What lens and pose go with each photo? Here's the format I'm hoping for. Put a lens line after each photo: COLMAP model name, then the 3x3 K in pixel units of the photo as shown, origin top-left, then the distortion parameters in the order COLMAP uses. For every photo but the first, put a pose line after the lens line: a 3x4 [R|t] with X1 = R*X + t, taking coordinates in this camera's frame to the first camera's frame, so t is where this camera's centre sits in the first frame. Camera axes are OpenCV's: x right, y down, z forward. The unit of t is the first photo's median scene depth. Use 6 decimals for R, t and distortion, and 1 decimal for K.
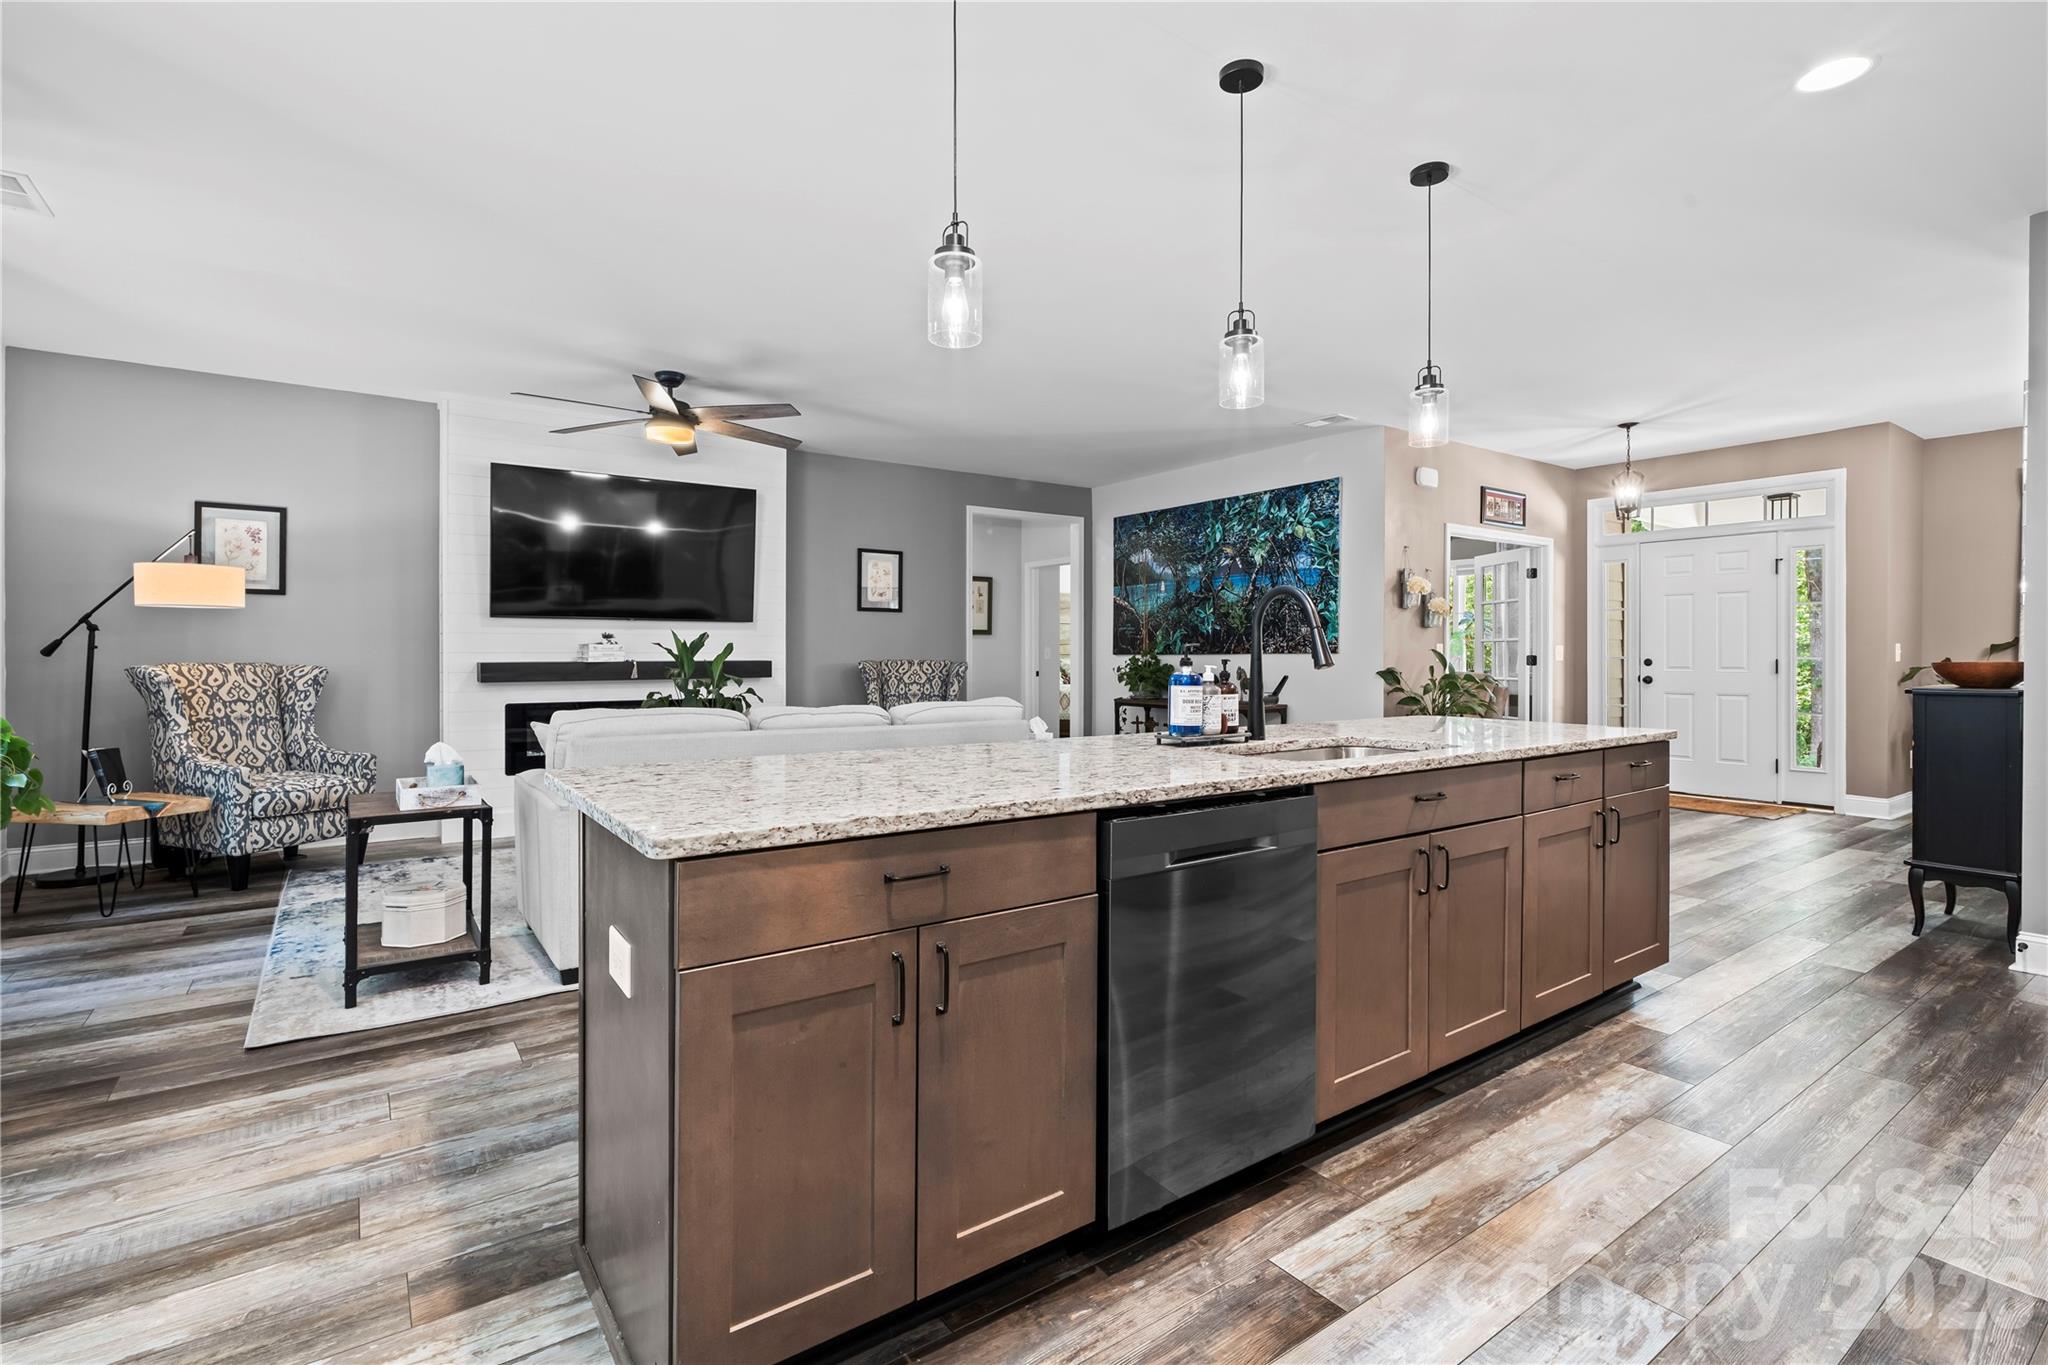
lens RADIAL K [[952.9, 0, 1007.5], [0, 952.9, 660.0], [0, 0, 1]] dist [0.000661, 0.001087]
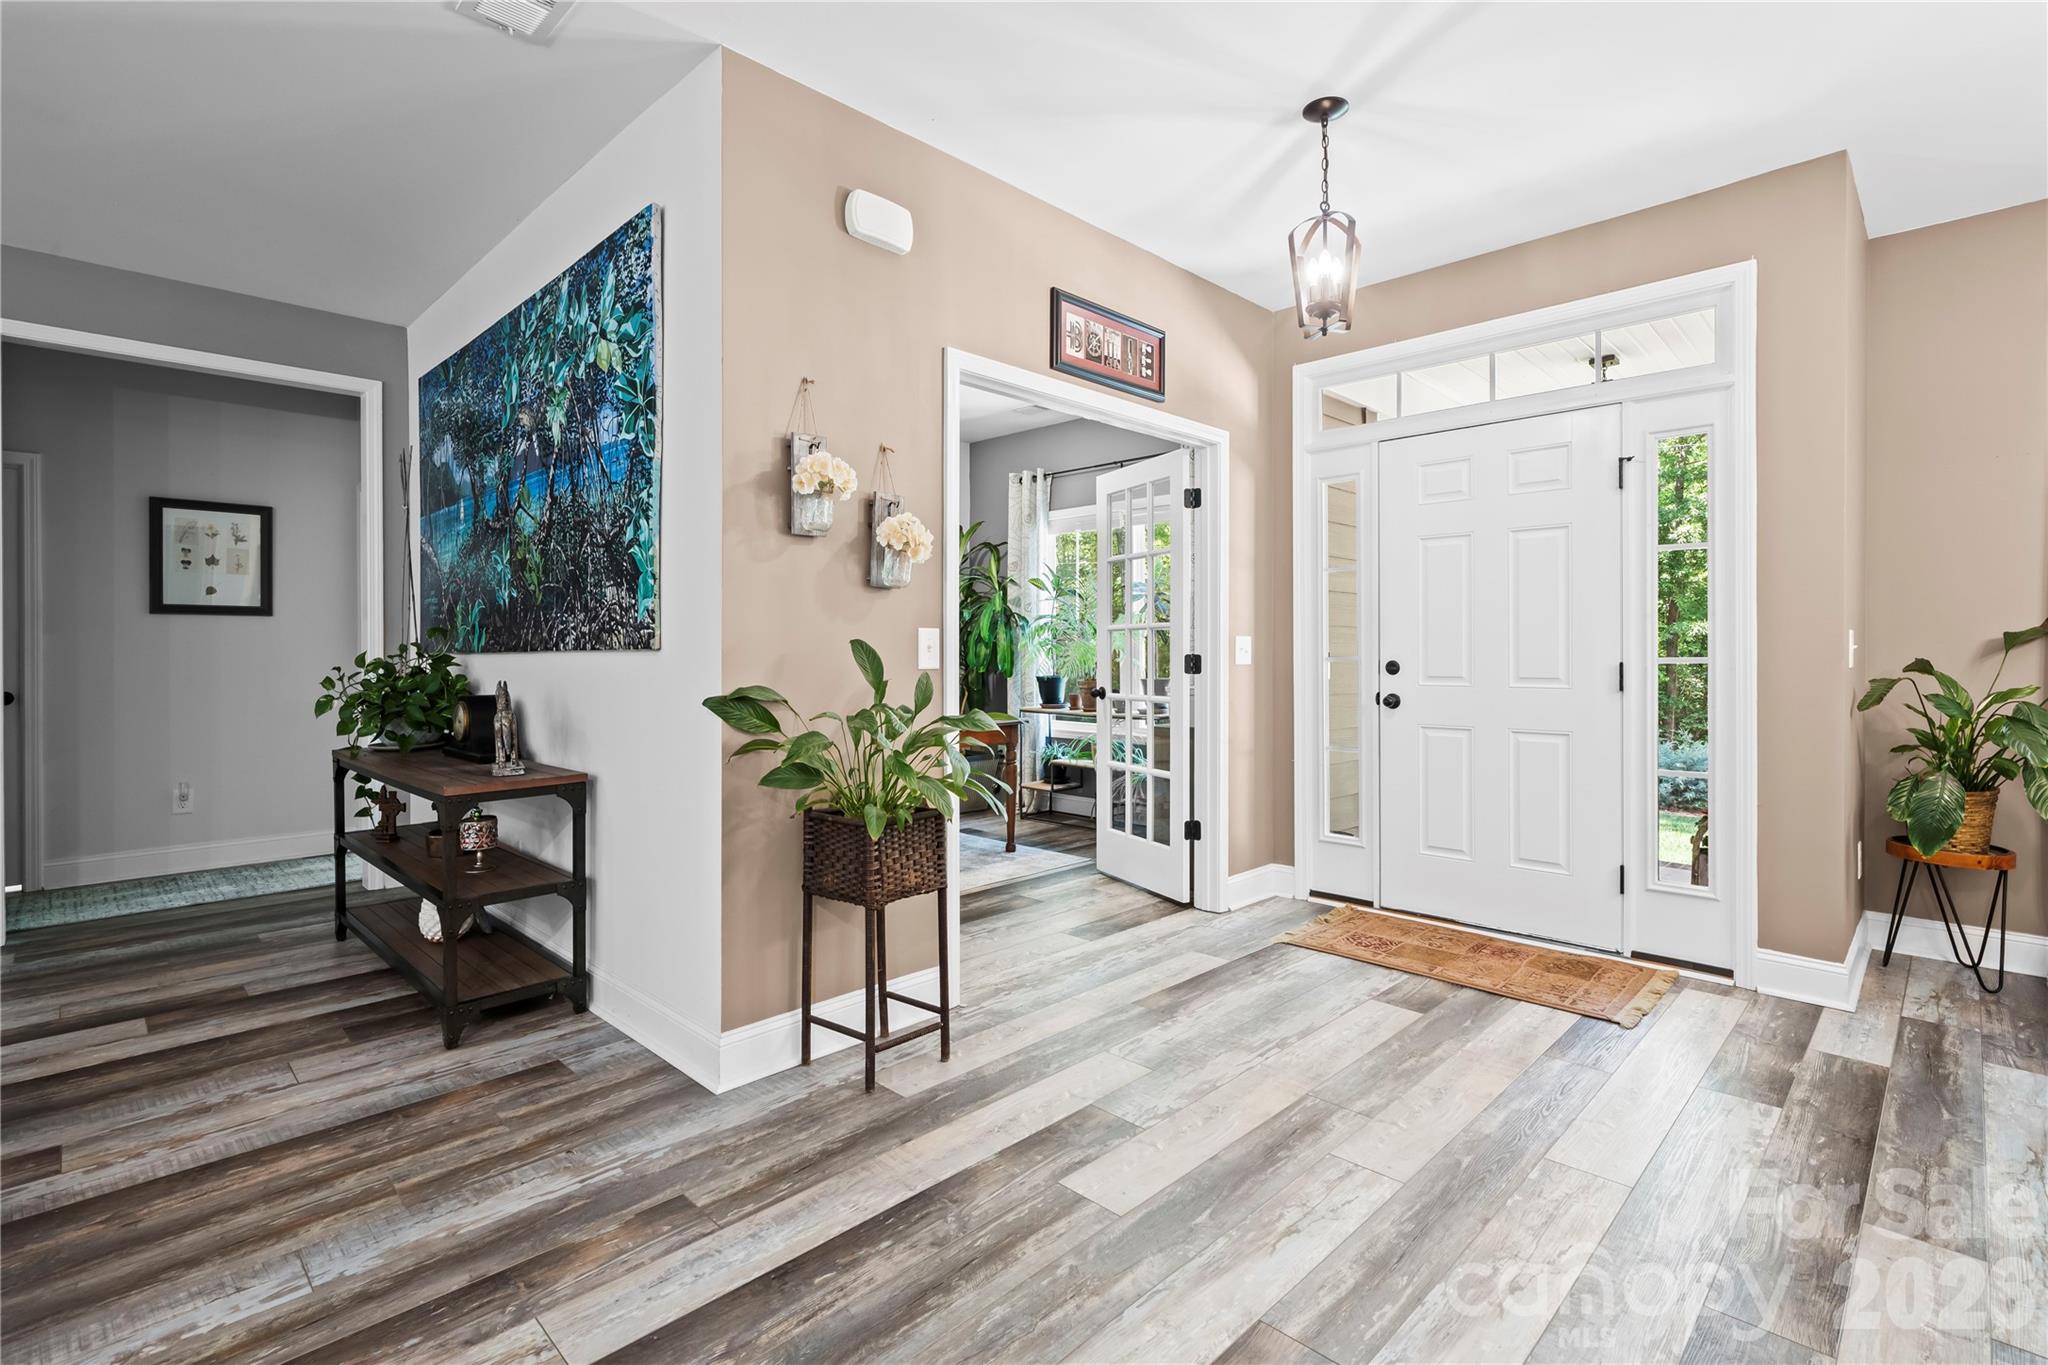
lens RADIAL K [[952.9, 0, 1026.1], [0, 952.9, 645.9], [0, 0, 1]] dist [0.000661, 0.001087]
pose [[0.984105, 0.000156, 0.177586, 0.433045], [0.001880, 0.999934, -0.011296, -0.004393], [-0.177576, 0.011451, 0.984040, 0.591396]]
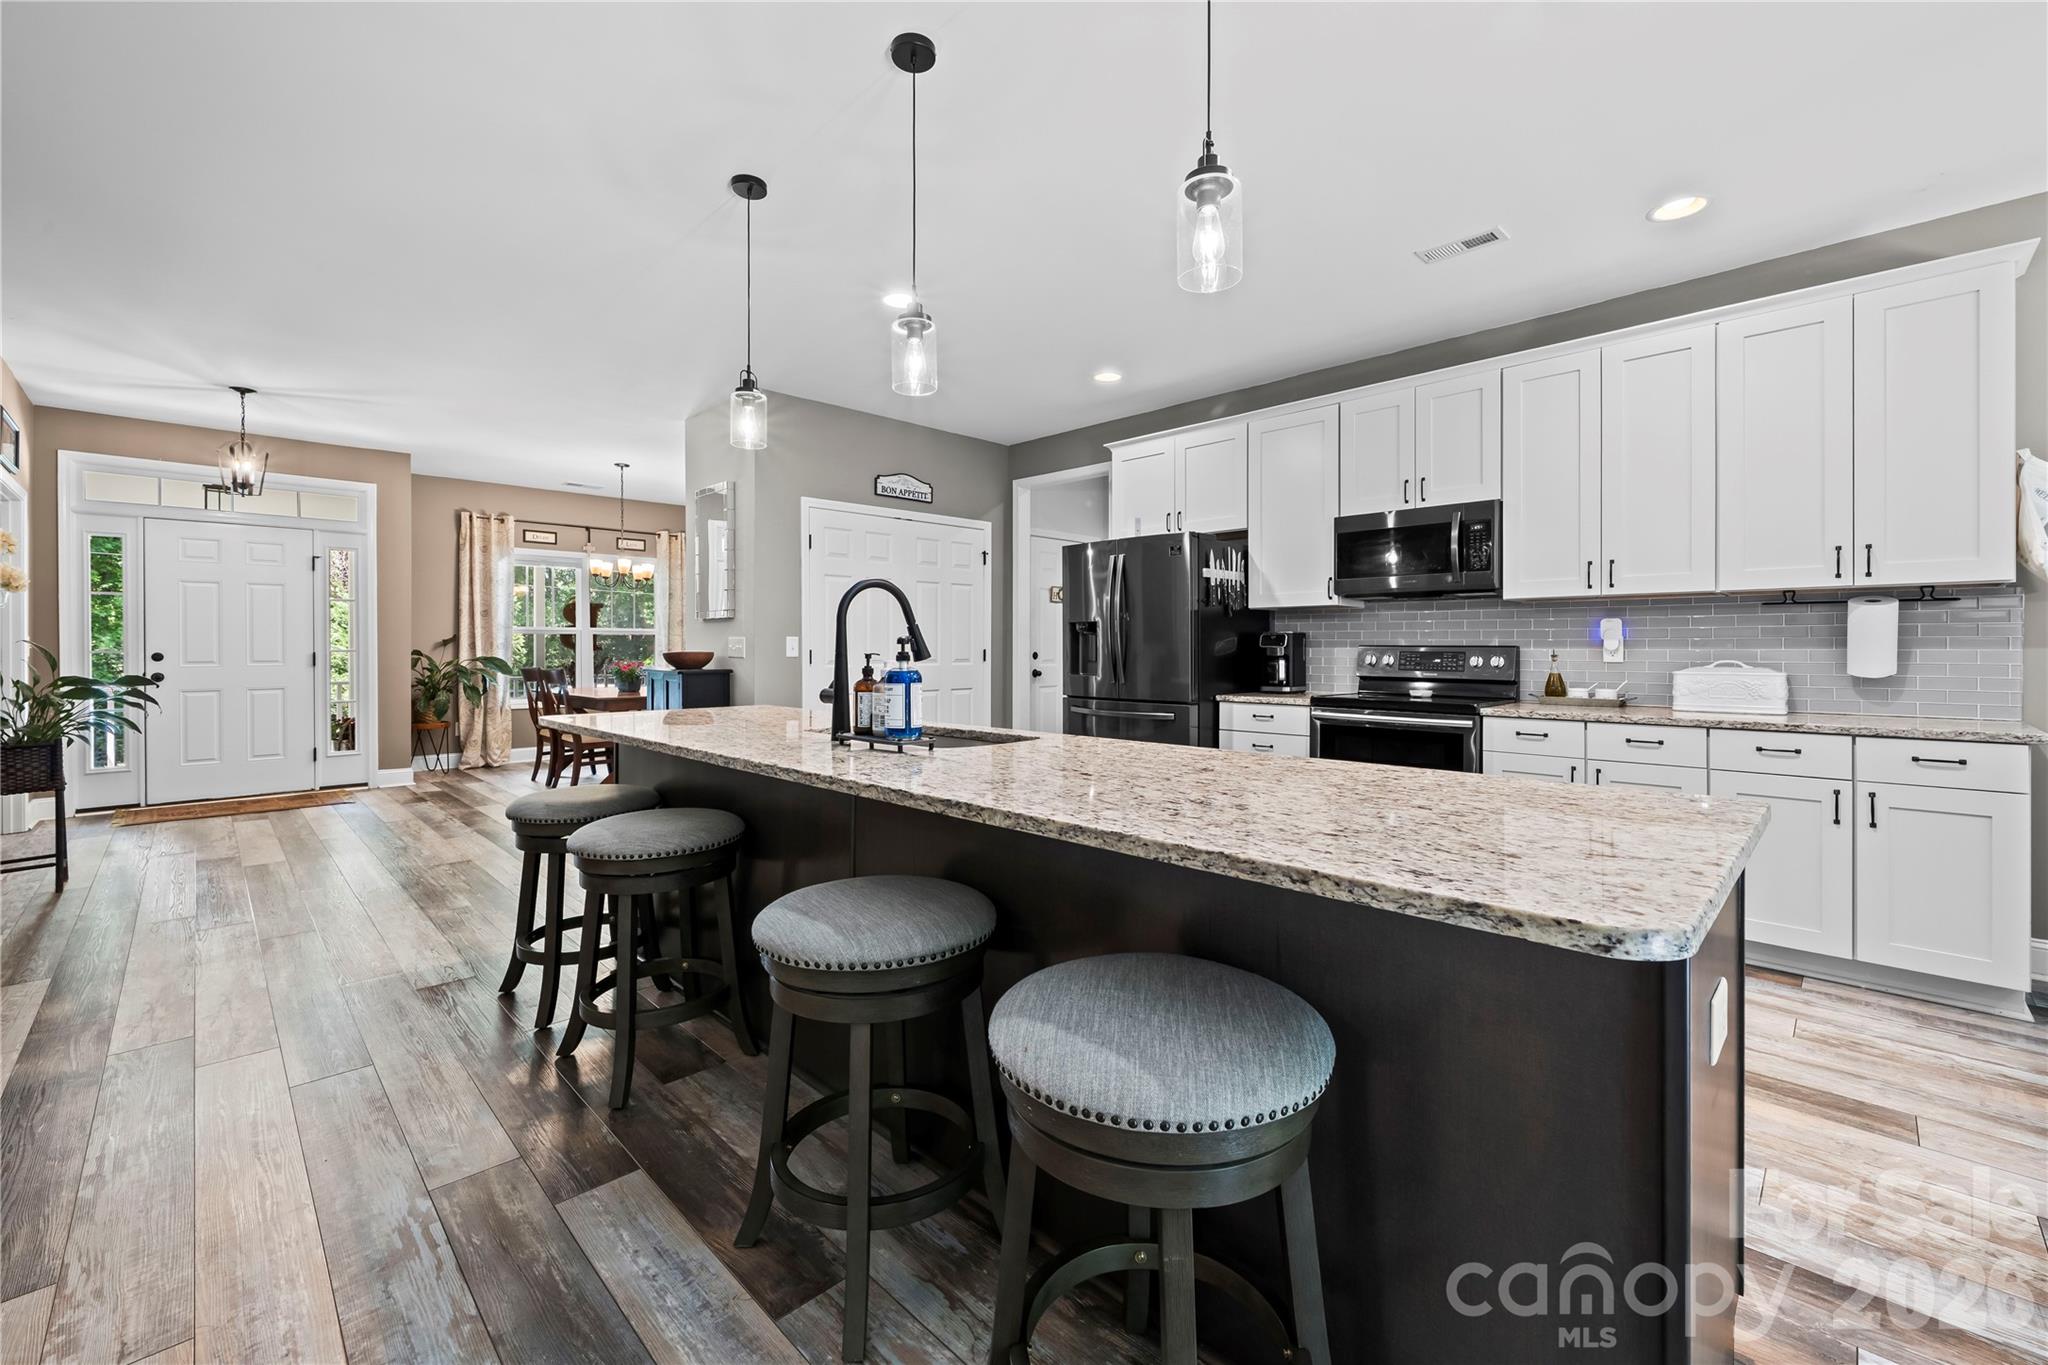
lens RADIAL K [[838.8, 0, 1009.7], [0, 838.8, 654.2], [0, 0, 1]] dist [-0.000959, 0.000407]
pose [[-0.158438, -0.010278, 0.987315, -0.231925], [0.006731, 0.999911, 0.011489, -0.004274], [-0.987346, 0.008466, -0.158354, 0.405886]]
